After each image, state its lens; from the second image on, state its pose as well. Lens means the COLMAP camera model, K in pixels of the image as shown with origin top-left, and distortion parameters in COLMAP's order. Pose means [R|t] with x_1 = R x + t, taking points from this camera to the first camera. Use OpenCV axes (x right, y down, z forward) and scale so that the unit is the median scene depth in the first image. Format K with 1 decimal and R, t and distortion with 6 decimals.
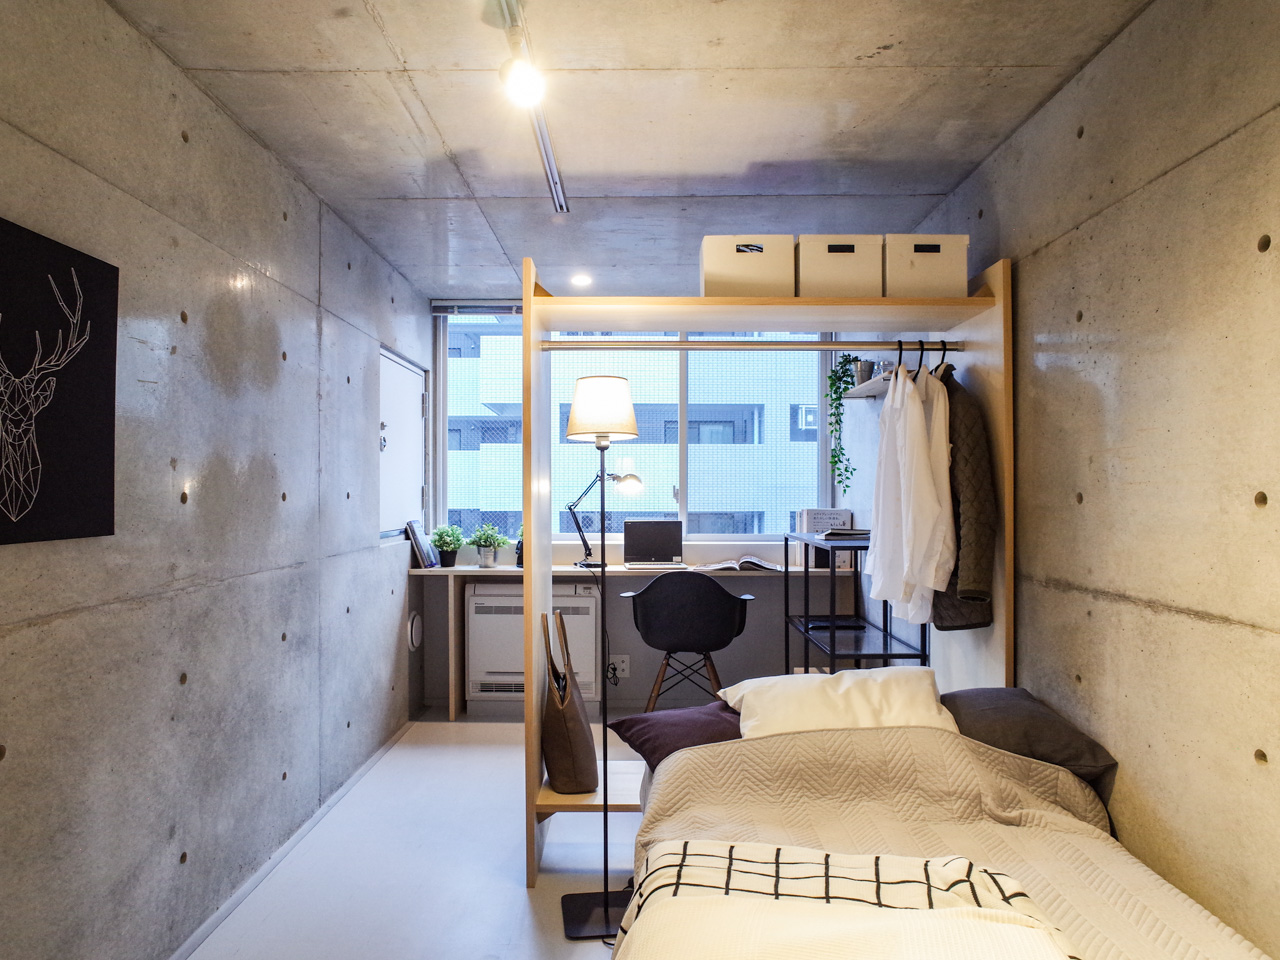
lens RADIAL K [[824.8, 0, 635.4], [0, 824.8, 480.5], [0, 0, 1]] dist [-0.037163, 0.007864]
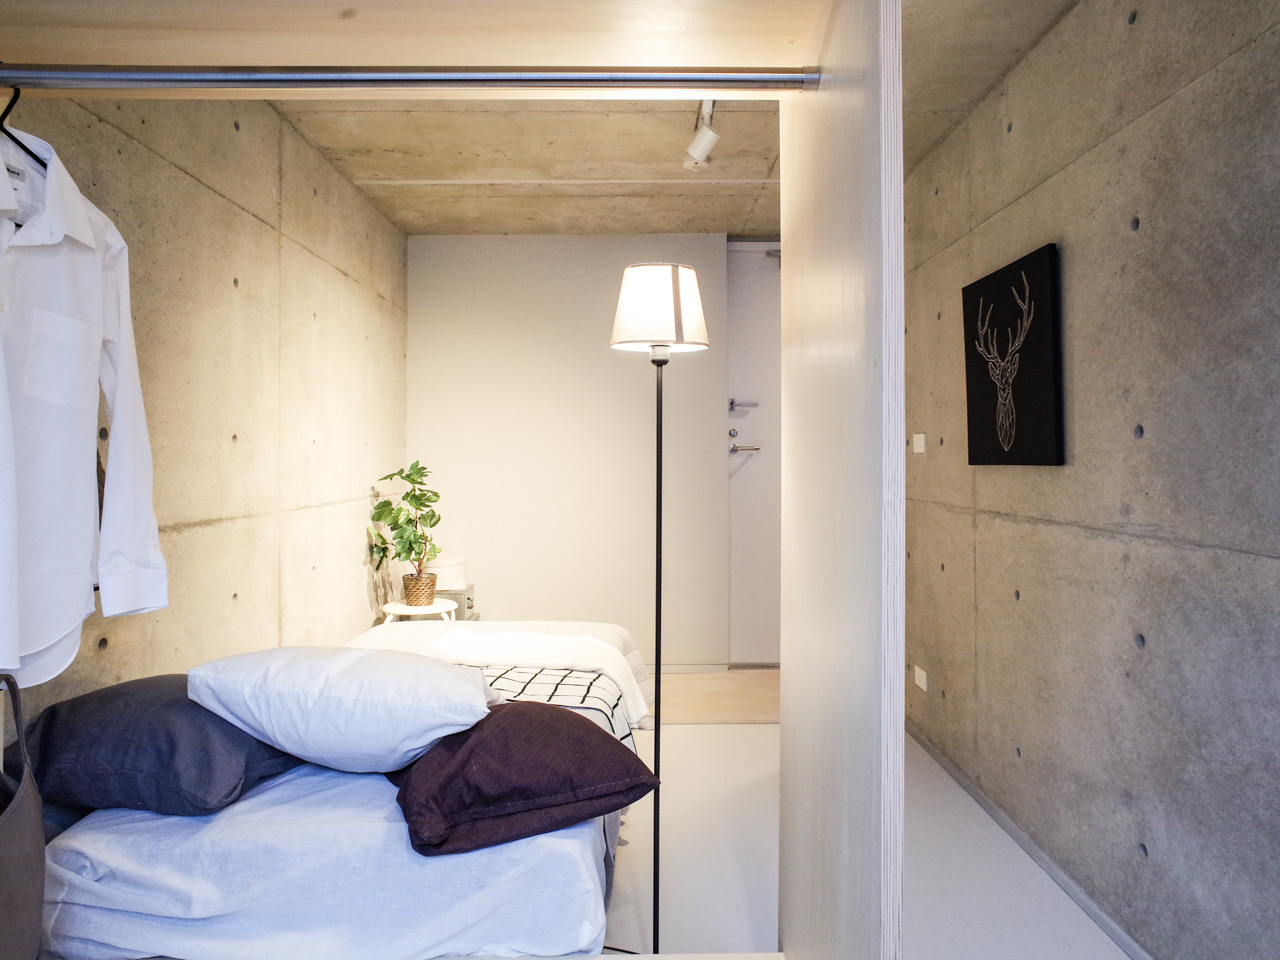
lens RADIAL K [[824.8, 0, 673.1], [0, 824.8, 460.1], [0, 0, 1]] dist [-0.037163, 0.007864]
pose [[-0.998888, 0.003066, -0.047042, -0.010857], [0.003588, 0.999933, -0.011030, 0.032500], [0.047005, -0.011186, -0.998832, 1.006598]]
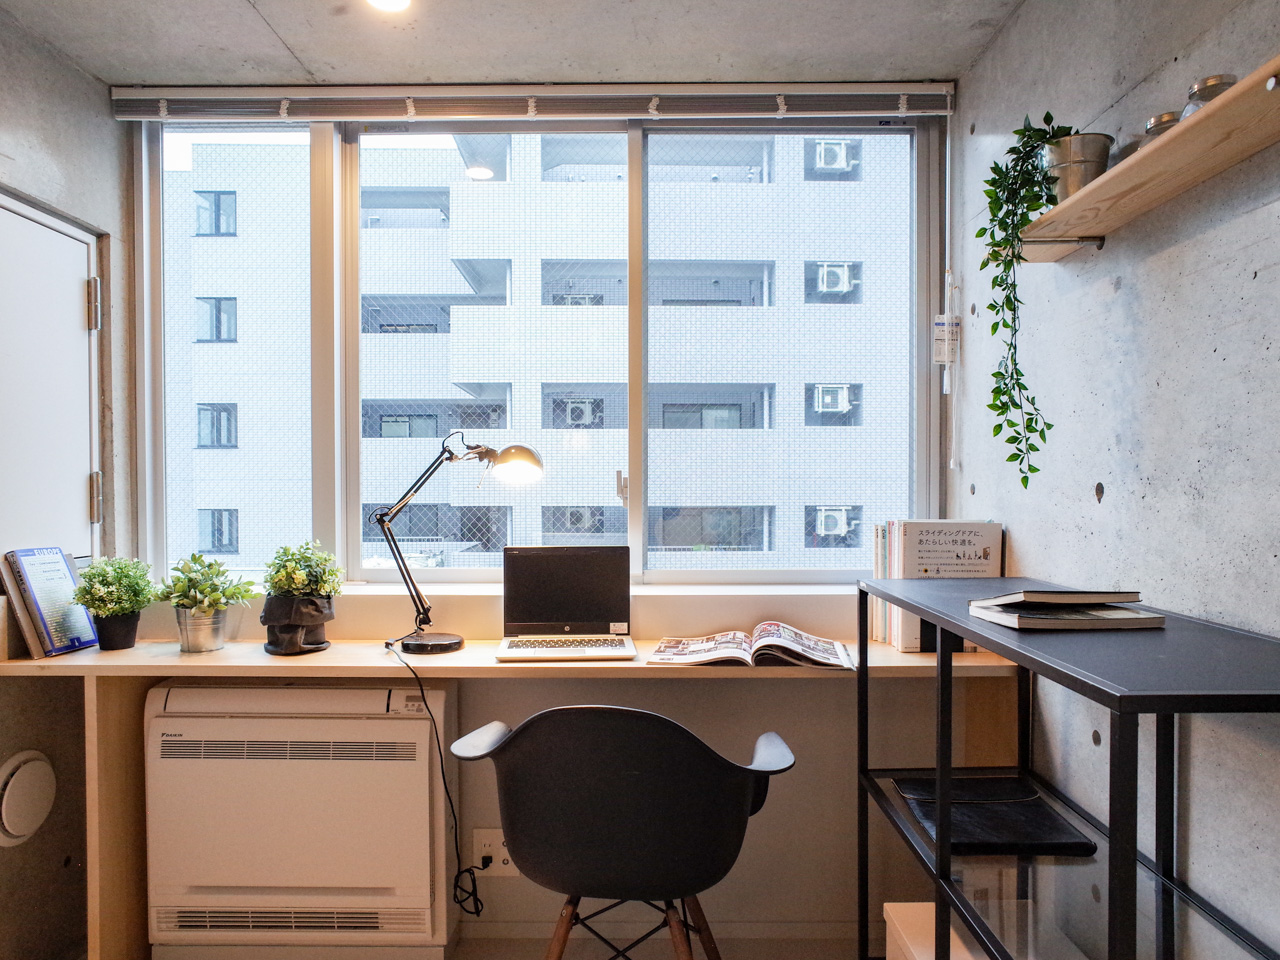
lens RADIAL K [[824.8, 0, 646.1], [0, 824.8, 484.6], [0, 0, 1]] dist [-0.037163, 0.007864]
pose [[0.999988, -0.002403, 0.004197, 0.073359], [0.002339, 0.999882, 0.015194, 0.008143], [-0.004233, -0.015184, 0.999876, 0.613457]]
